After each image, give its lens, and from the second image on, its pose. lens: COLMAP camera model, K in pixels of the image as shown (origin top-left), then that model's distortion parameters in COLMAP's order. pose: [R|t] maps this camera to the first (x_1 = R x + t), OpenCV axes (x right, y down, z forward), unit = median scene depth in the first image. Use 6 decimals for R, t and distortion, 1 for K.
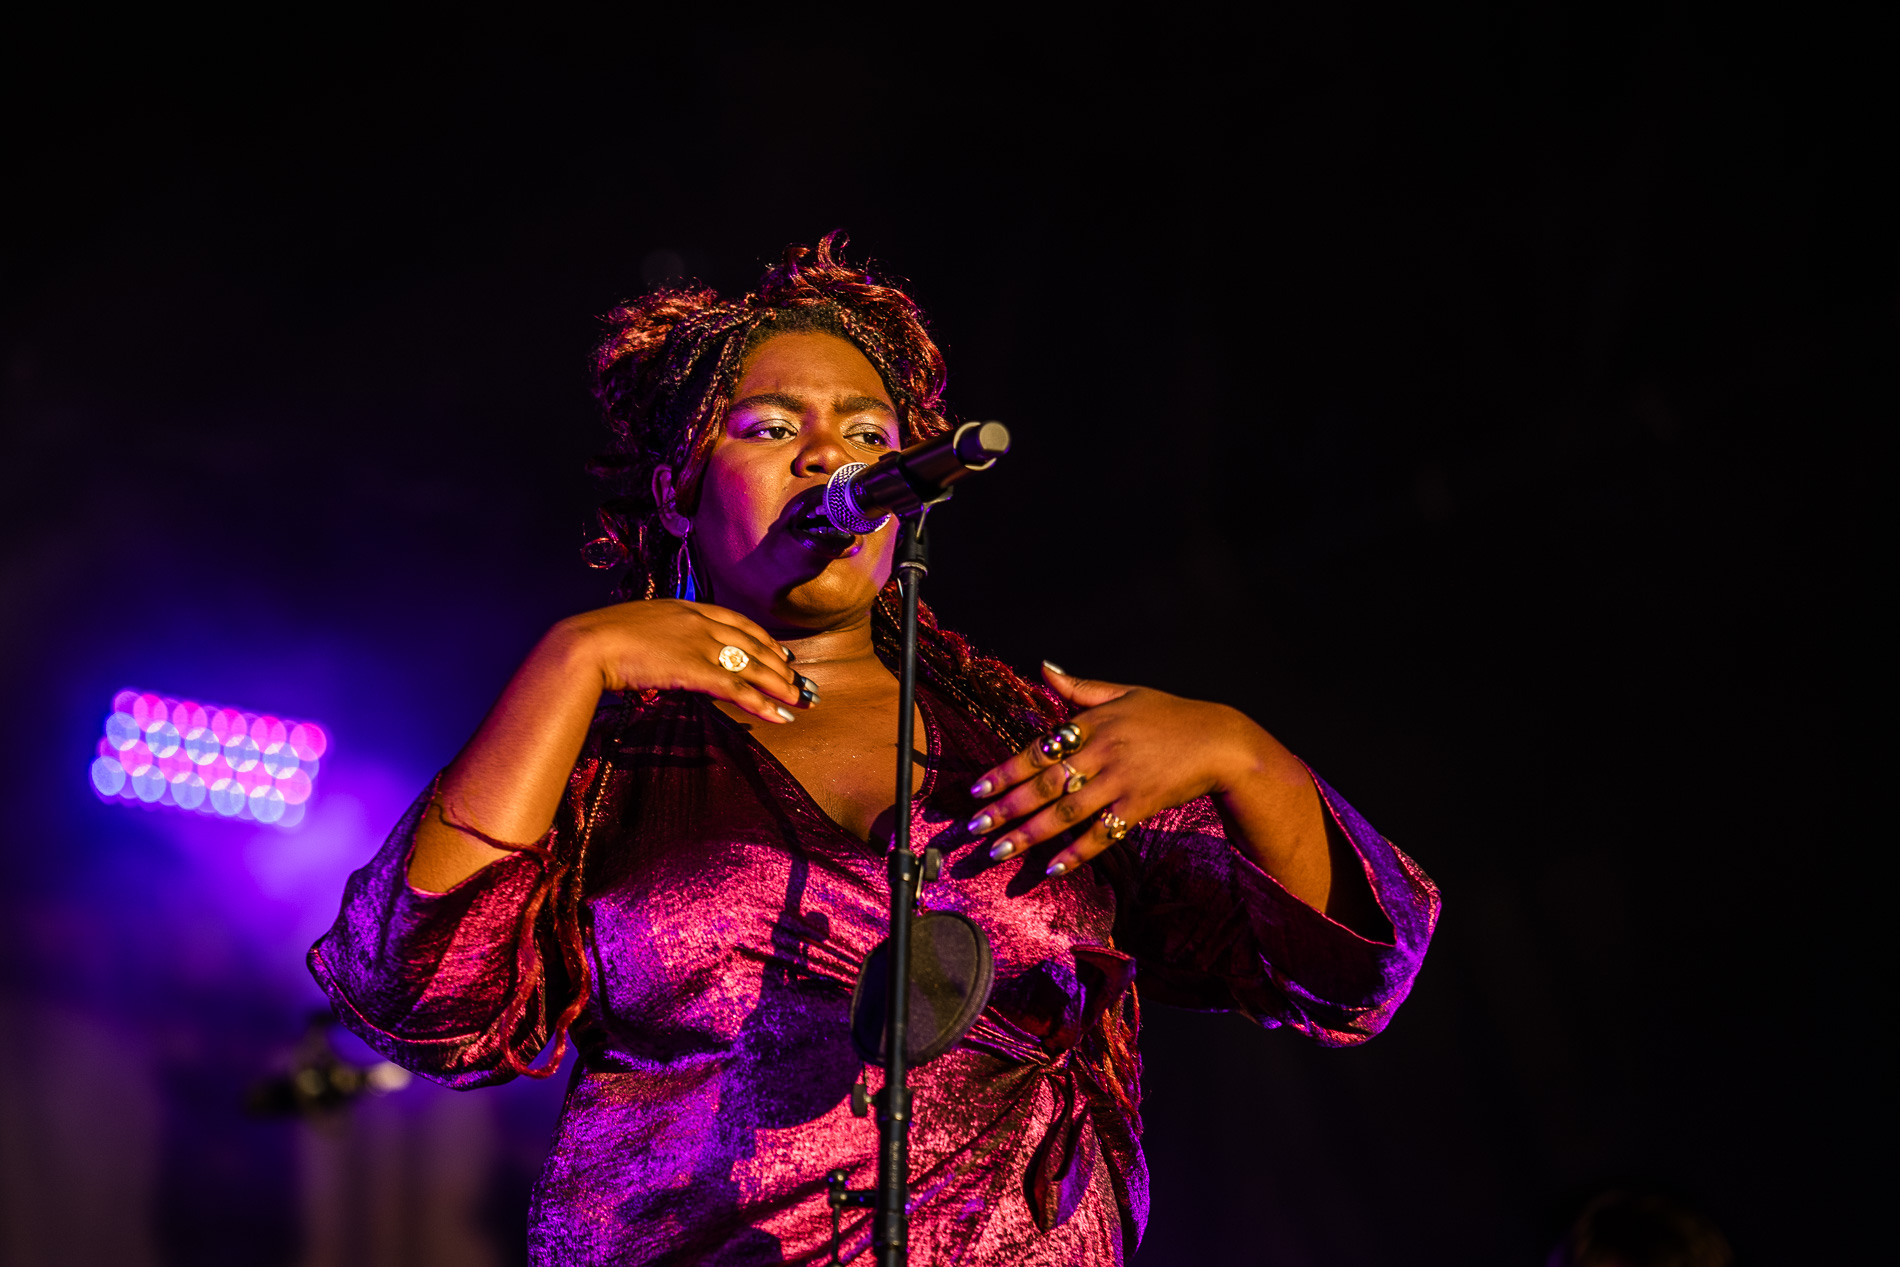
lens RADIAL K [[7913.2, 0, 950.0], [0, 7913.2, 638.9], [0, 0, 1]] dist [0.106092, 0.000000]
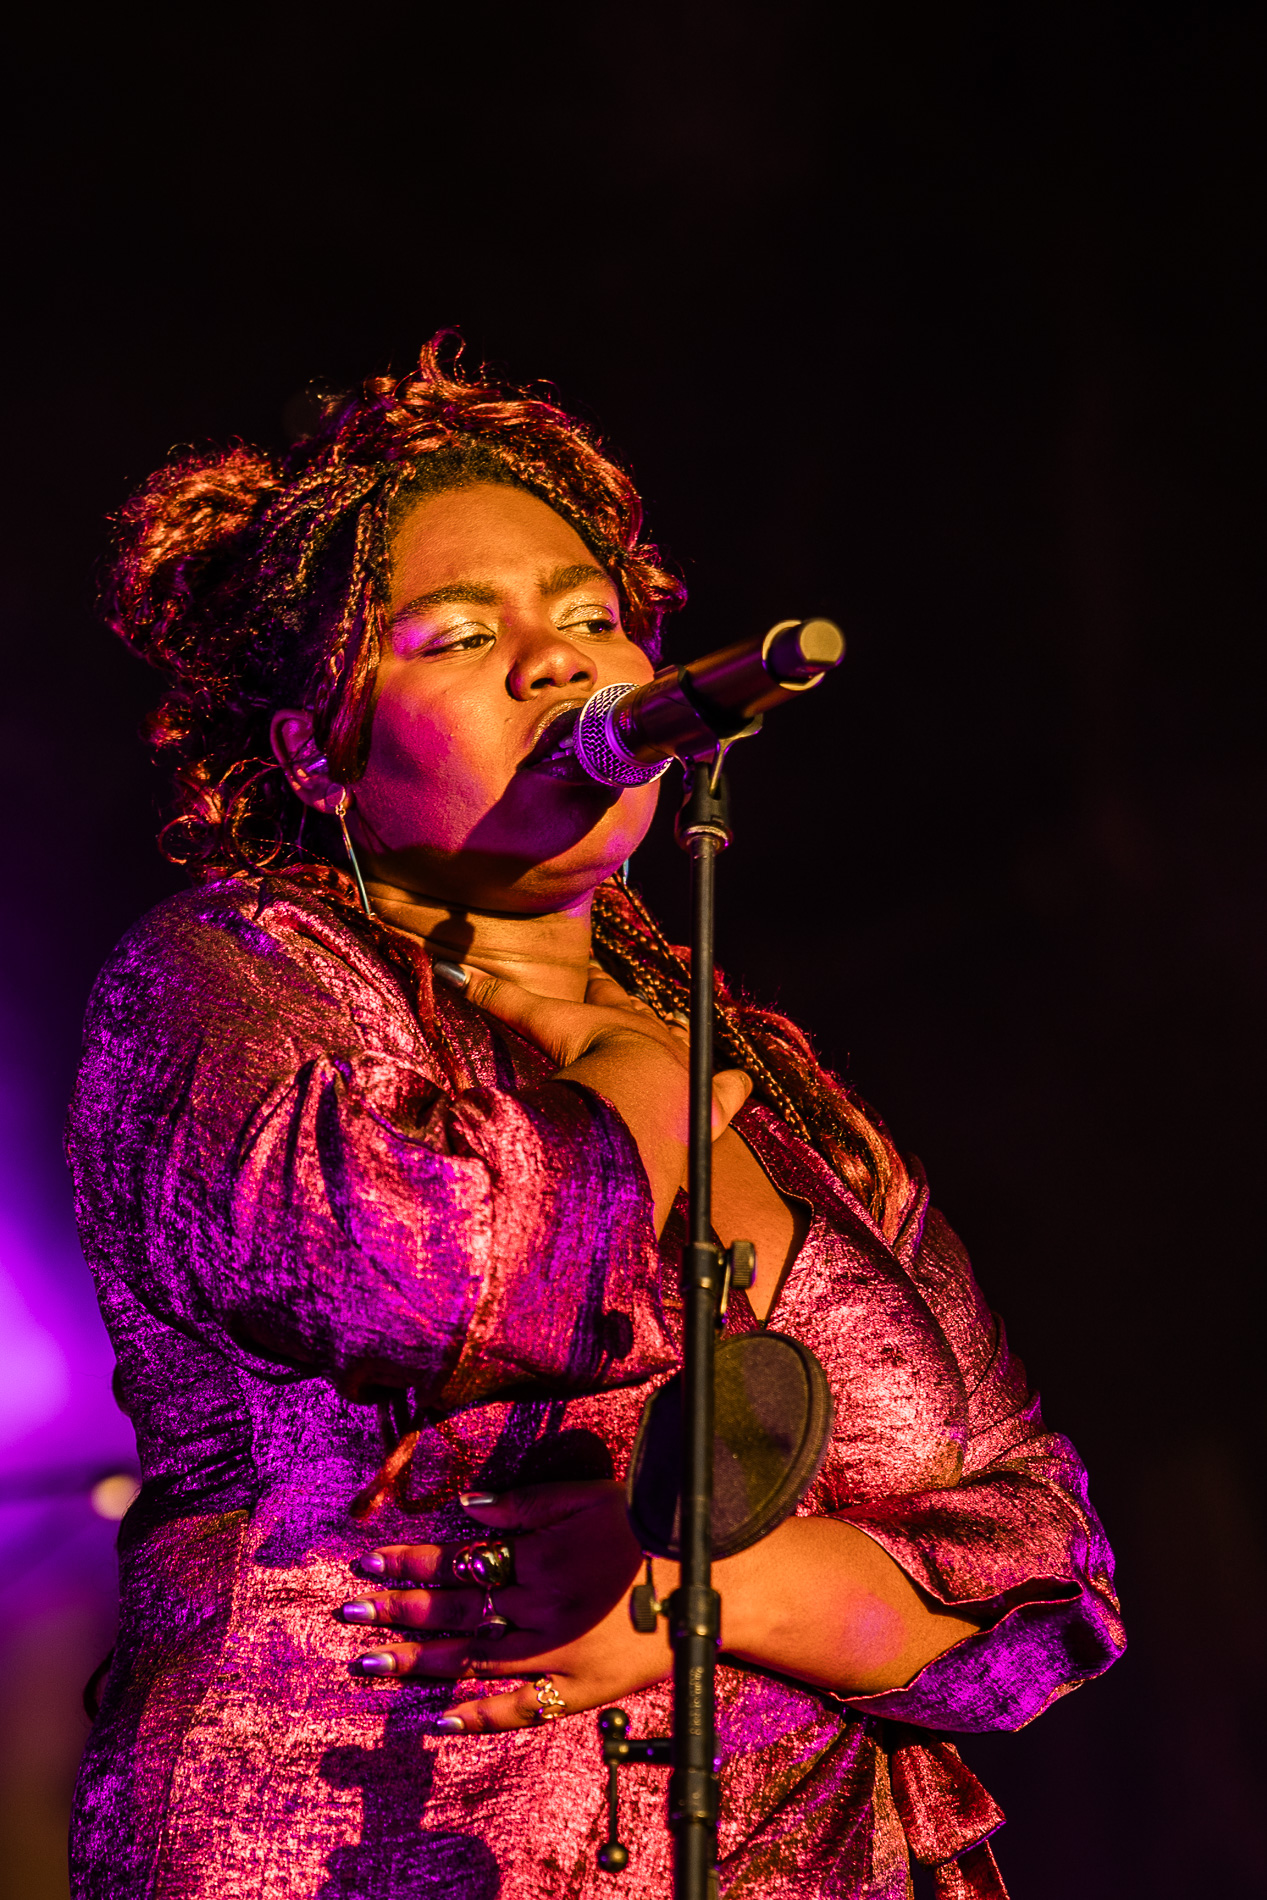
lens RADIAL K [[7913.2, 0, 633.7], [0, 7913.2, 948.9], [0, 0, 1]] dist [0.106092, 0.000000]
pose [[0.999646, -0.018934, -0.018703, 0.001650], [0.019225, 0.999695, 0.015497, -0.009750], [0.018404, -0.015851, 0.999705, 0.312305]]
